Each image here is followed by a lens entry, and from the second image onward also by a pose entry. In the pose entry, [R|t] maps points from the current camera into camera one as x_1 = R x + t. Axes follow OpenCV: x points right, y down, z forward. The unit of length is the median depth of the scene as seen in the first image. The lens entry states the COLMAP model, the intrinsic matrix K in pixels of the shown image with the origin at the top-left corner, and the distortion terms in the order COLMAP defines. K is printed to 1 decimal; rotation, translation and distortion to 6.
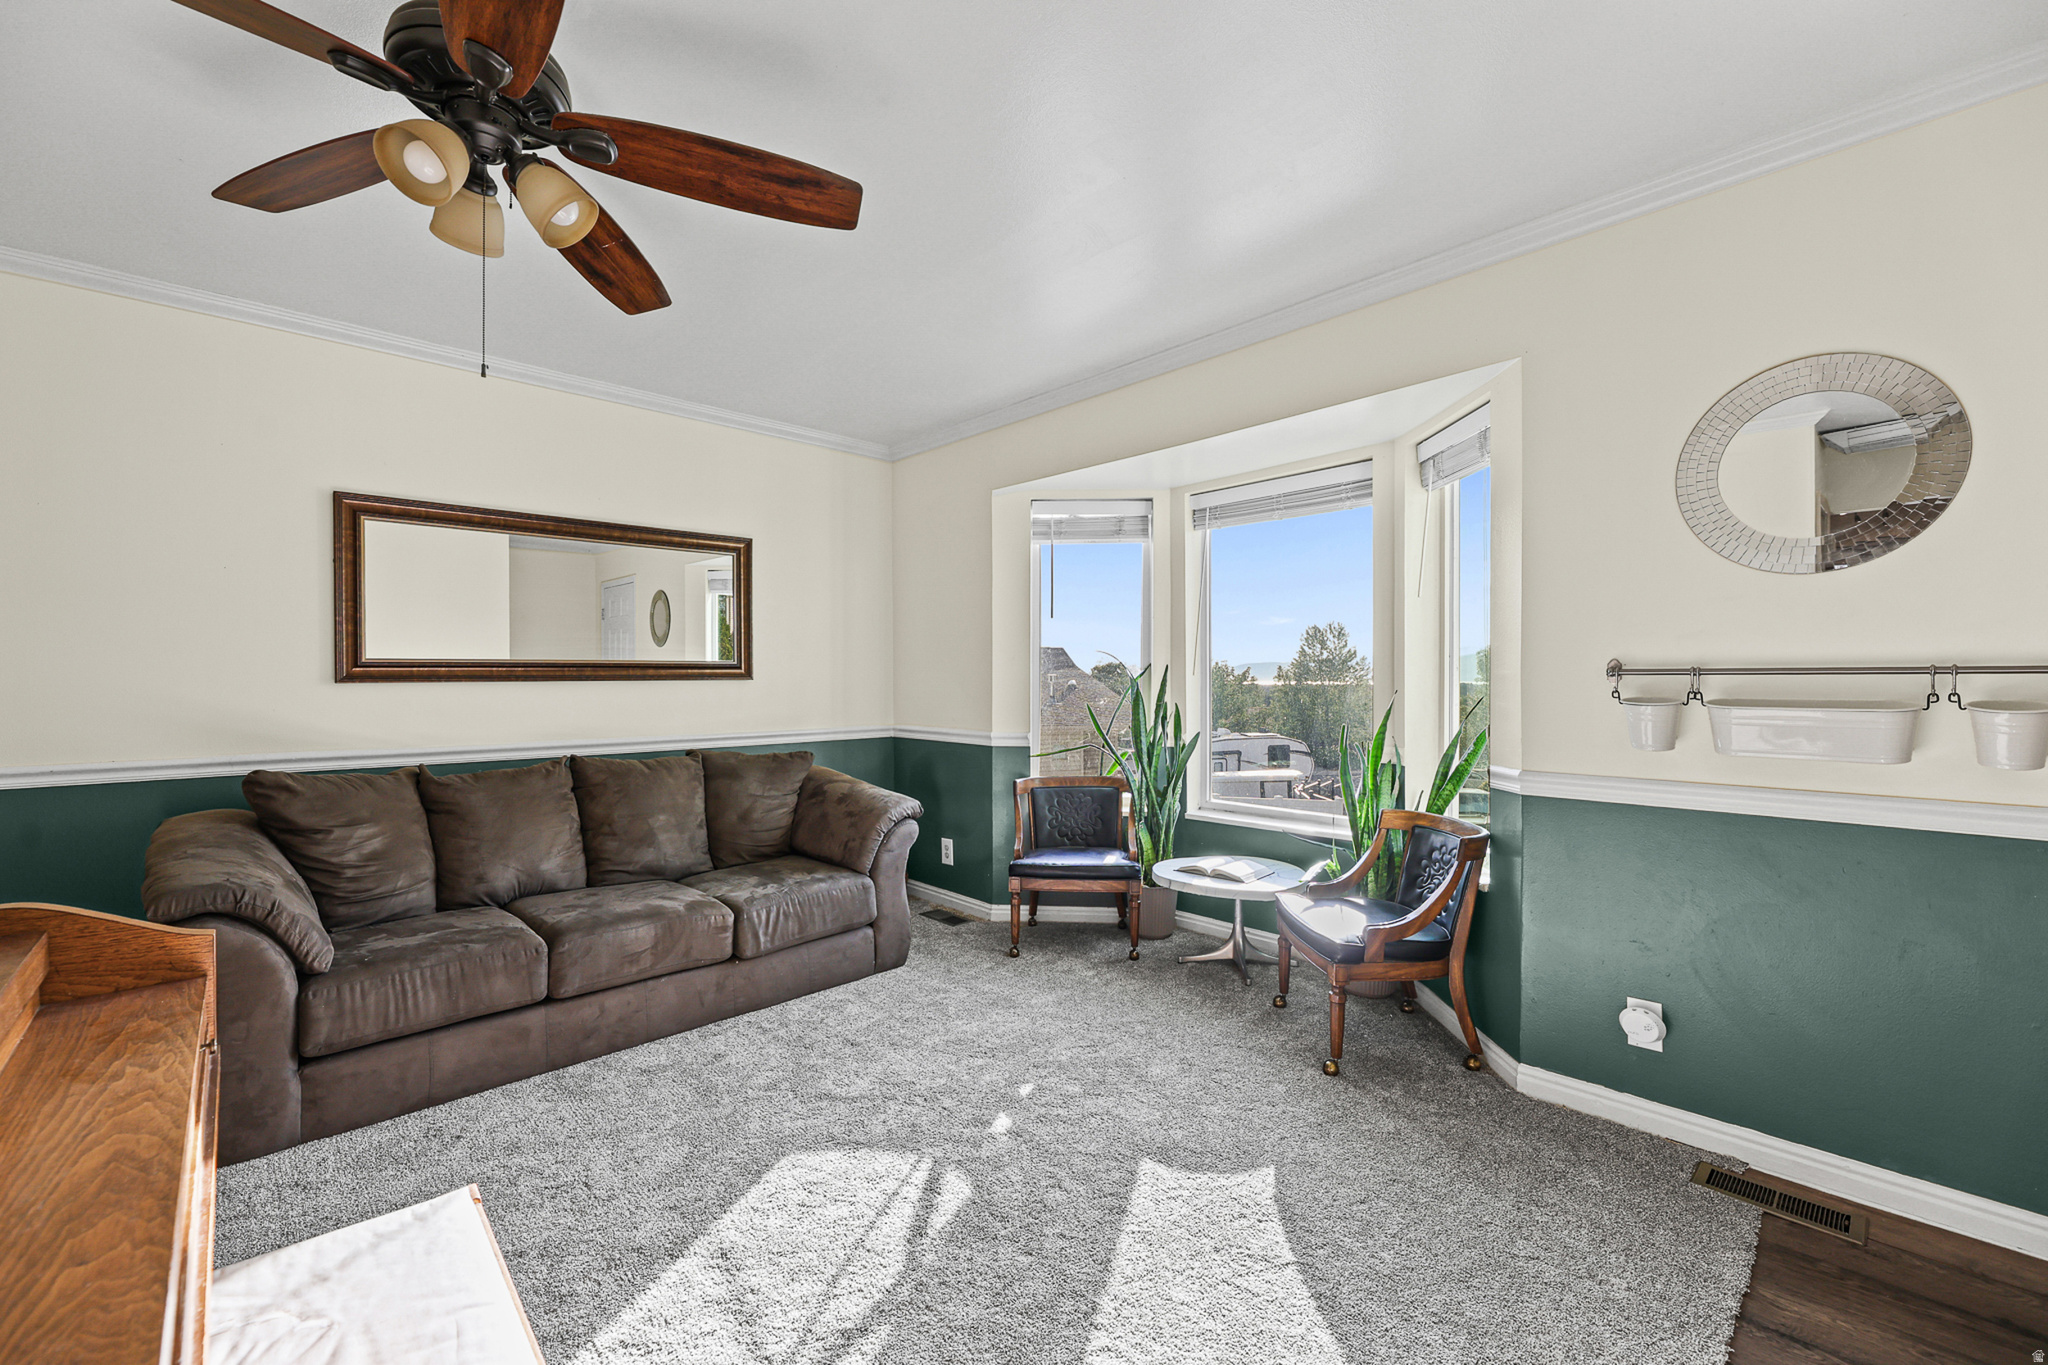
lens RADIAL K [[833.1, 0, 1024.0], [0, 833.1, 682.5], [0, 0, 1]] dist [0.000195, -0.000016]
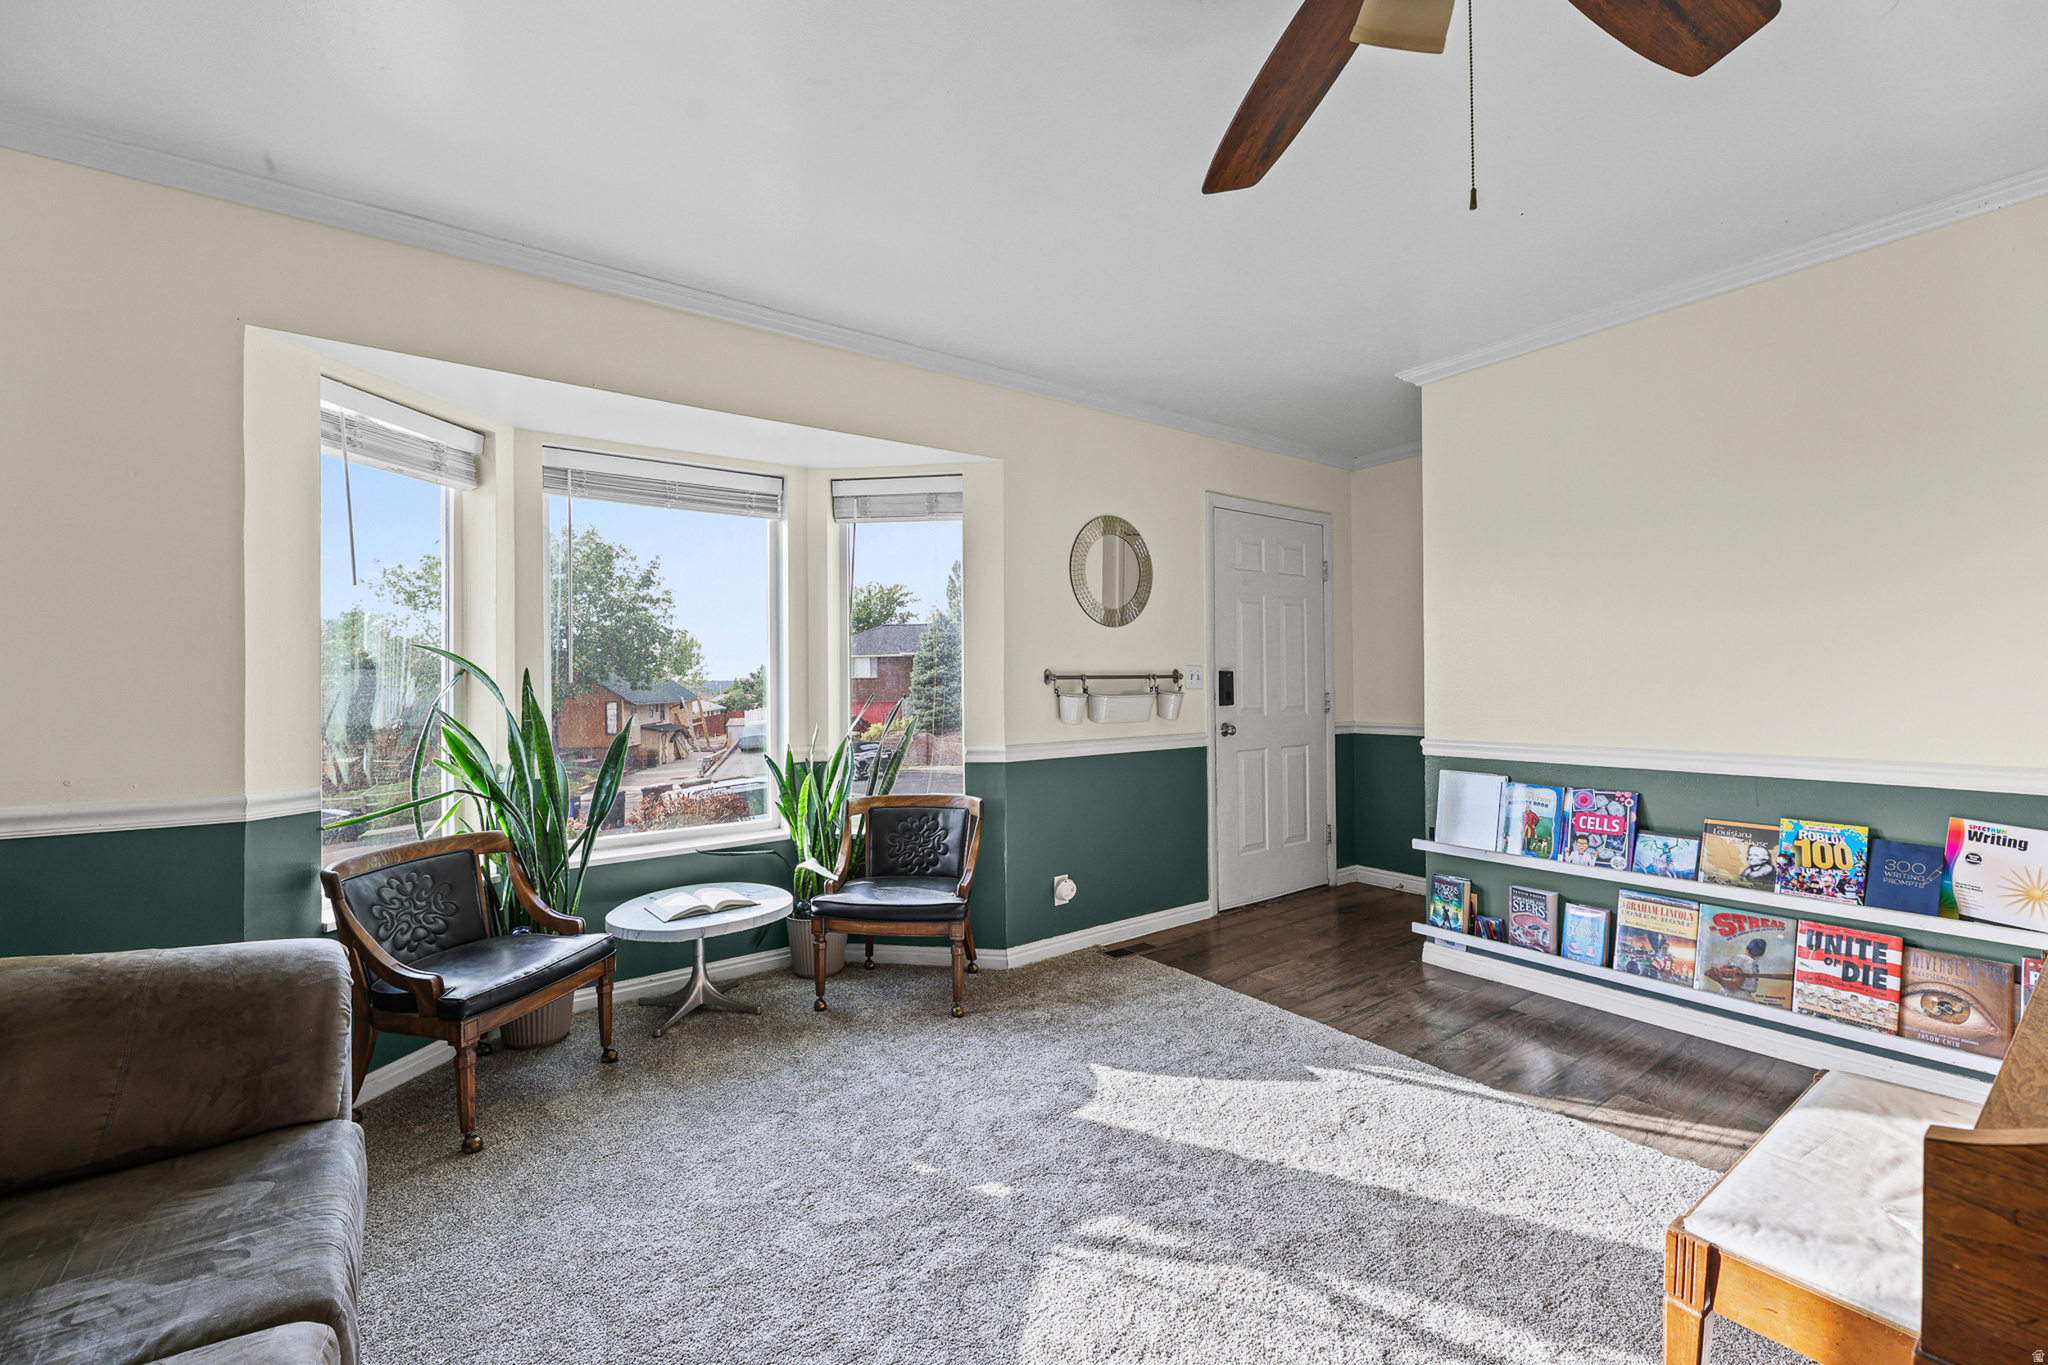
lens RADIAL K [[826.9, 0, 1024.5], [0, 826.9, 672.7], [0, 0, 1]] dist [0.000669, 0.000049]
pose [[0.124127, 0.009649, 0.992219, -0.804570], [0.012876, 0.999853, -0.011334, -0.004741], [-0.992183, 0.014183, 0.123984, 0.766122]]
